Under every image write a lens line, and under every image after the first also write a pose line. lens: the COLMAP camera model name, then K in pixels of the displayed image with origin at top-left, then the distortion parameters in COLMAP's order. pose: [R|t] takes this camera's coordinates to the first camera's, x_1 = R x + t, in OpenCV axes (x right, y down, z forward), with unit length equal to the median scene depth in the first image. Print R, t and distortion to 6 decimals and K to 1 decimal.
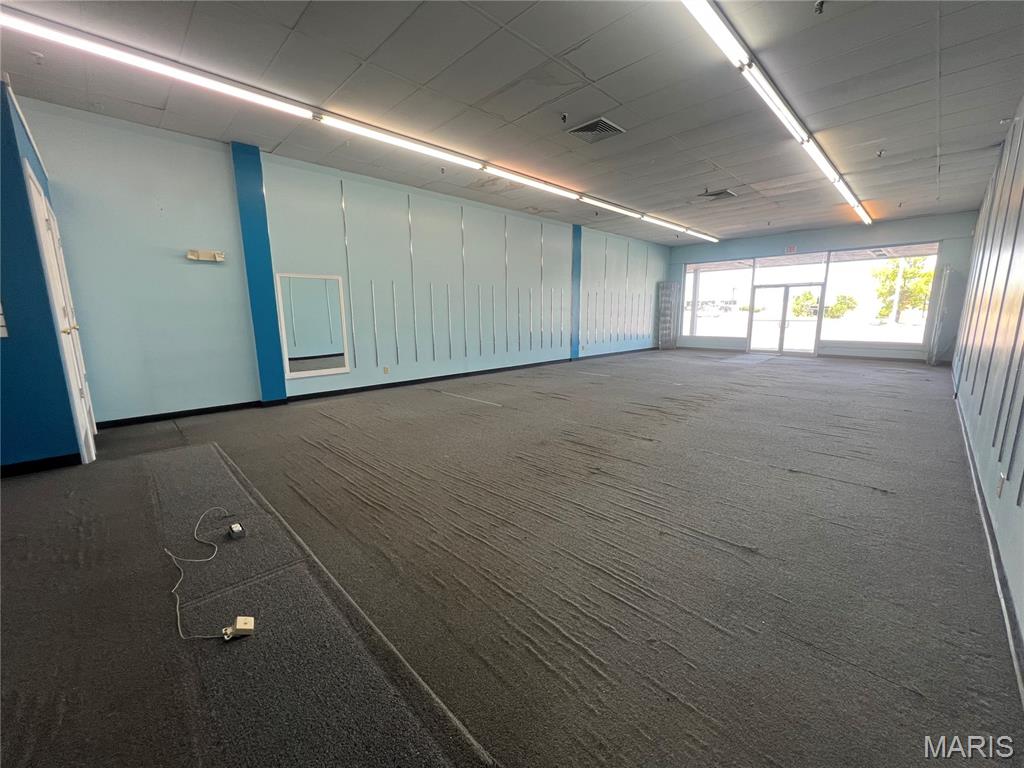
lens RADIAL K [[409.1, 0, 511.8], [0, 409.1, 386.5], [0, 0, 1]] dist [-0.002532, 0.000606]
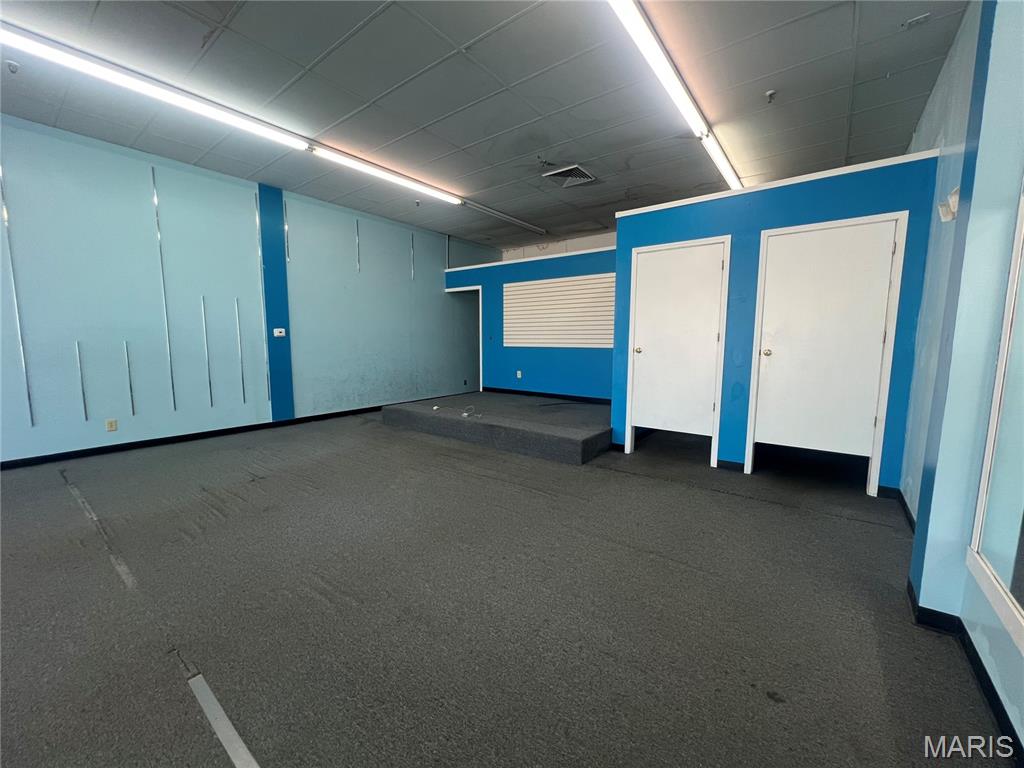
lens RADIAL K [[409.1, 0, 511.3], [0, 409.1, 385.7], [0, 0, 1]] dist [-0.002532, 0.000606]
pose [[-0.990271, 0.019002, -0.137852, -0.212175], [-0.021708, 0.957410, 0.287915, -0.236856], [0.137452, 0.288106, -0.947682, 1.305985]]
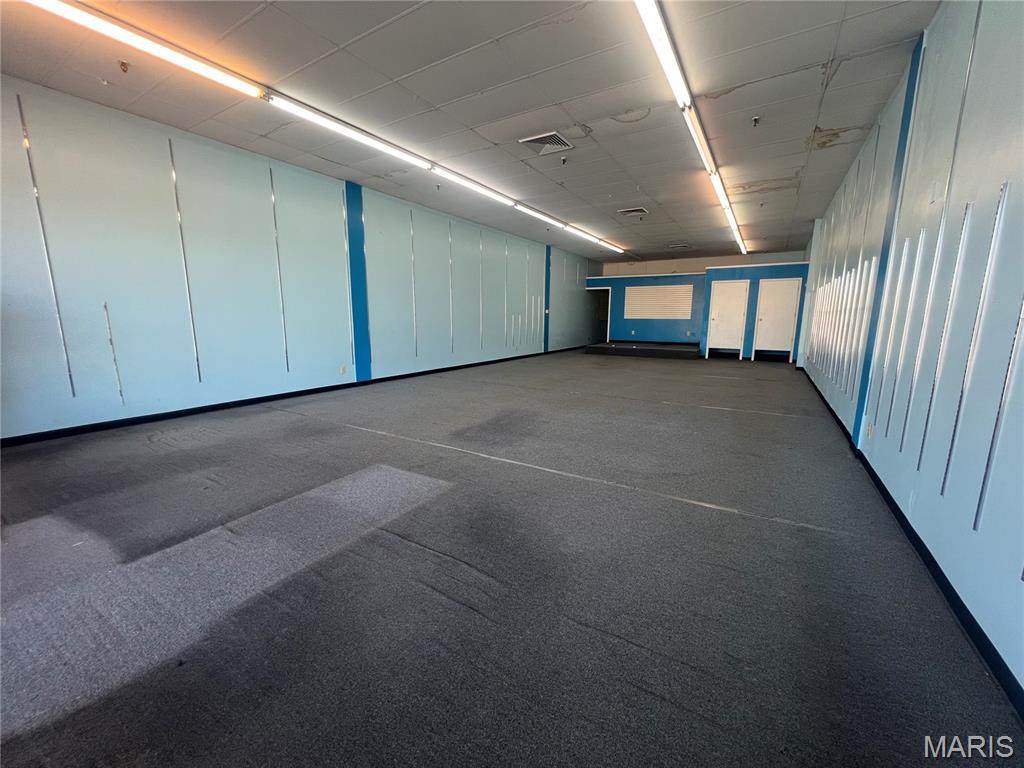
lens RADIAL K [[409.1, 0, 512.2], [0, 409.1, 387.1], [0, 0, 1]] dist [-0.002532, 0.000606]
pose [[-0.970592, 0.044013, -0.236674, 1.036778], [-0.040925, 0.938667, 0.342388, -0.445840], [0.237228, 0.342005, -0.909261, 2.442595]]
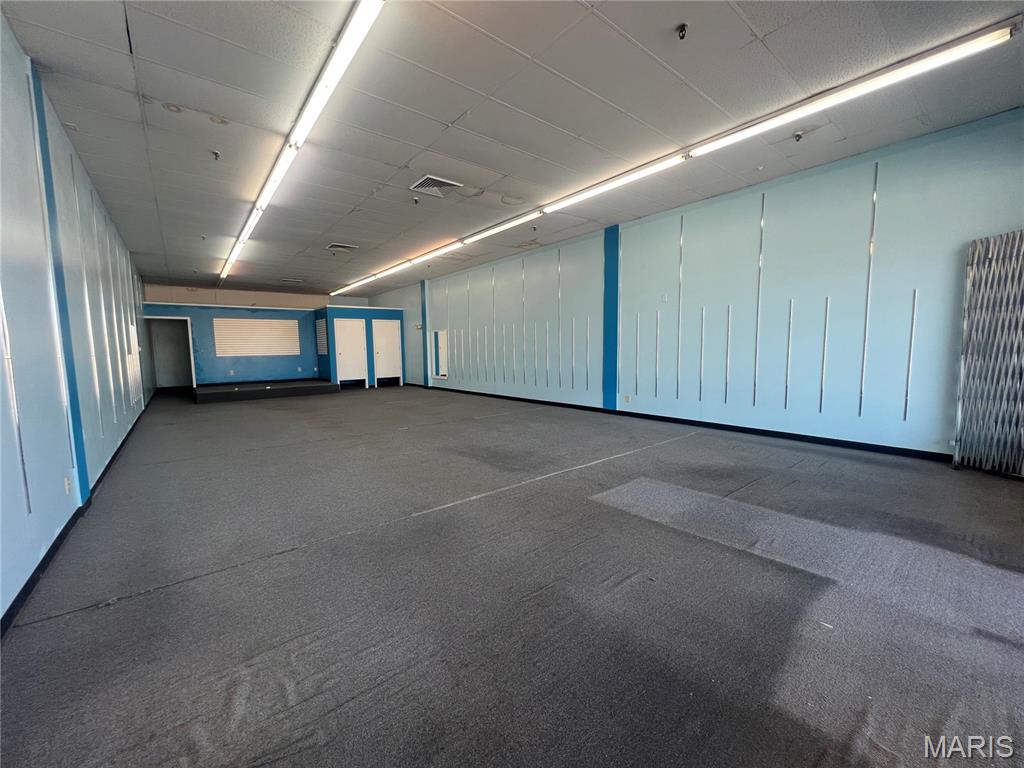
lens RADIAL K [[409.1, 0, 512.5], [0, 409.1, 386.4], [0, 0, 1]] dist [-0.002532, 0.000606]
pose [[-0.092723, 0.102310, -0.990422, 1.722311], [-0.160583, 0.980149, 0.116282, -0.325343], [0.982657, 0.169827, -0.074453, 1.740759]]
